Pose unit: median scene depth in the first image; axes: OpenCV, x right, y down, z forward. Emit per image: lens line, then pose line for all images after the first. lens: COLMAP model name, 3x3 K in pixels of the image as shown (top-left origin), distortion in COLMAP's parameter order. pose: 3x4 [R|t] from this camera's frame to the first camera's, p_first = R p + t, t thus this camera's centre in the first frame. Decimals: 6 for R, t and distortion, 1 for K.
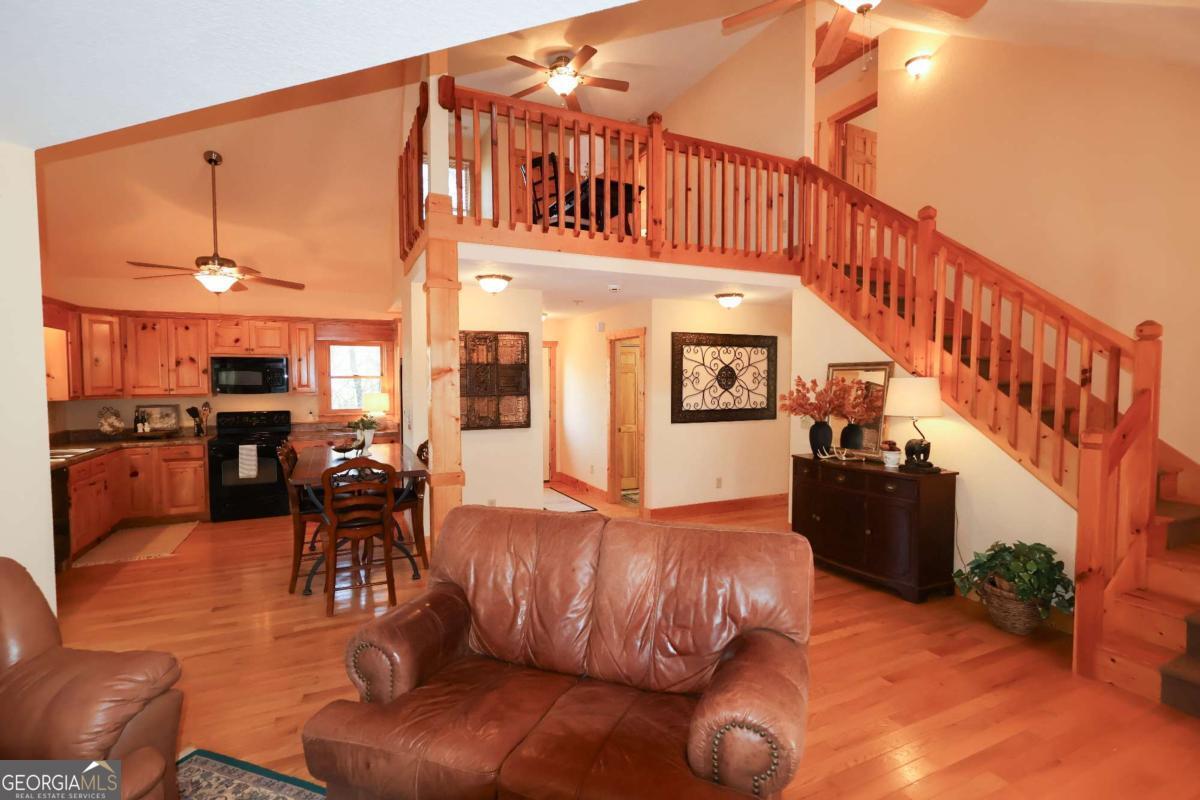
lens RADIAL K [[557.1, 0, 597.8], [0, 557.1, 399.3], [0, 0, 1]] dist [0.000731, -0.000028]
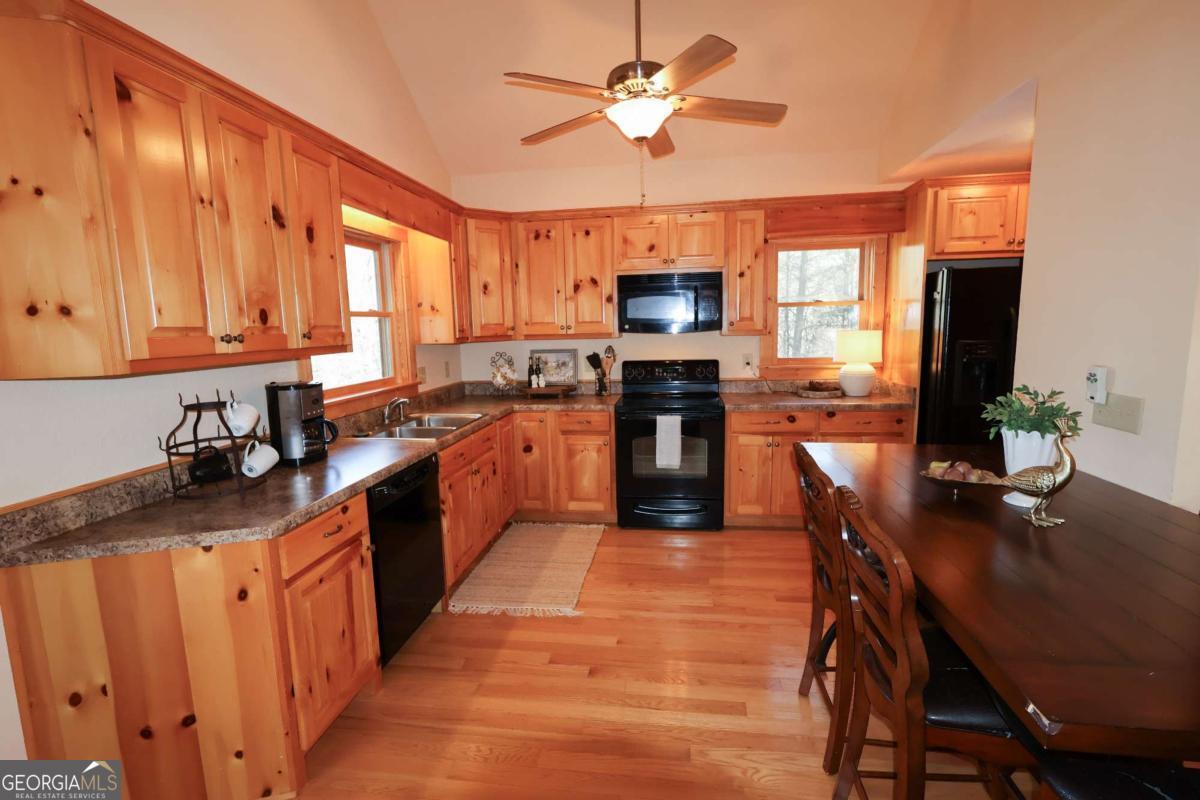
lens RADIAL K [[557.1, 0, 593.1], [0, 557.1, 401.6], [0, 0, 1]] dist [0.000731, -0.000028]
pose [[0.825723, 0.060111, -0.560863, -0.355122], [0.000491, 0.994229, 0.107281, 0.000110], [0.564075, -0.088860, 0.820928, 0.451517]]
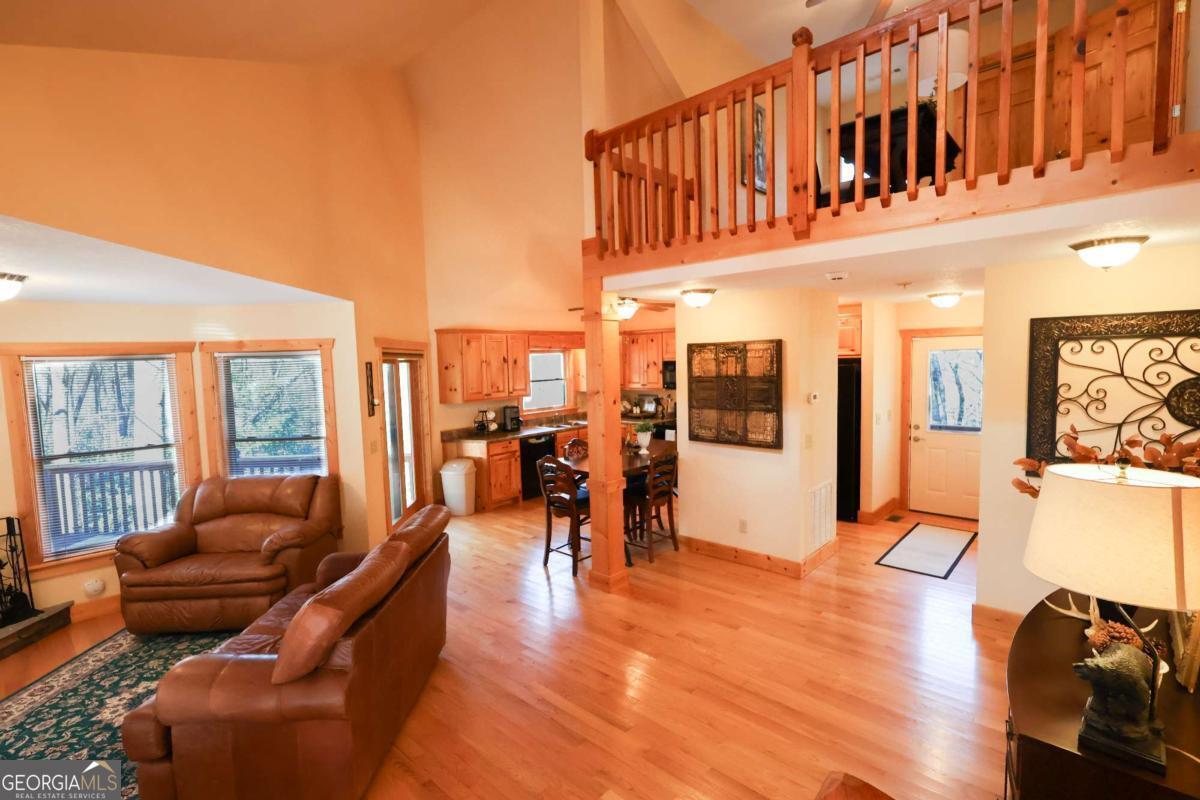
lens RADIAL K [[557.1, 0, 603.9], [0, 557.1, 401.1], [0, 0, 1]] dist [0.000731, -0.000028]
pose [[0.375058, 0.066206, -0.924634, 0.508101], [-0.008497, 0.997650, 0.067987, -0.071692], [0.926962, -0.017642, 0.374739, 0.375496]]
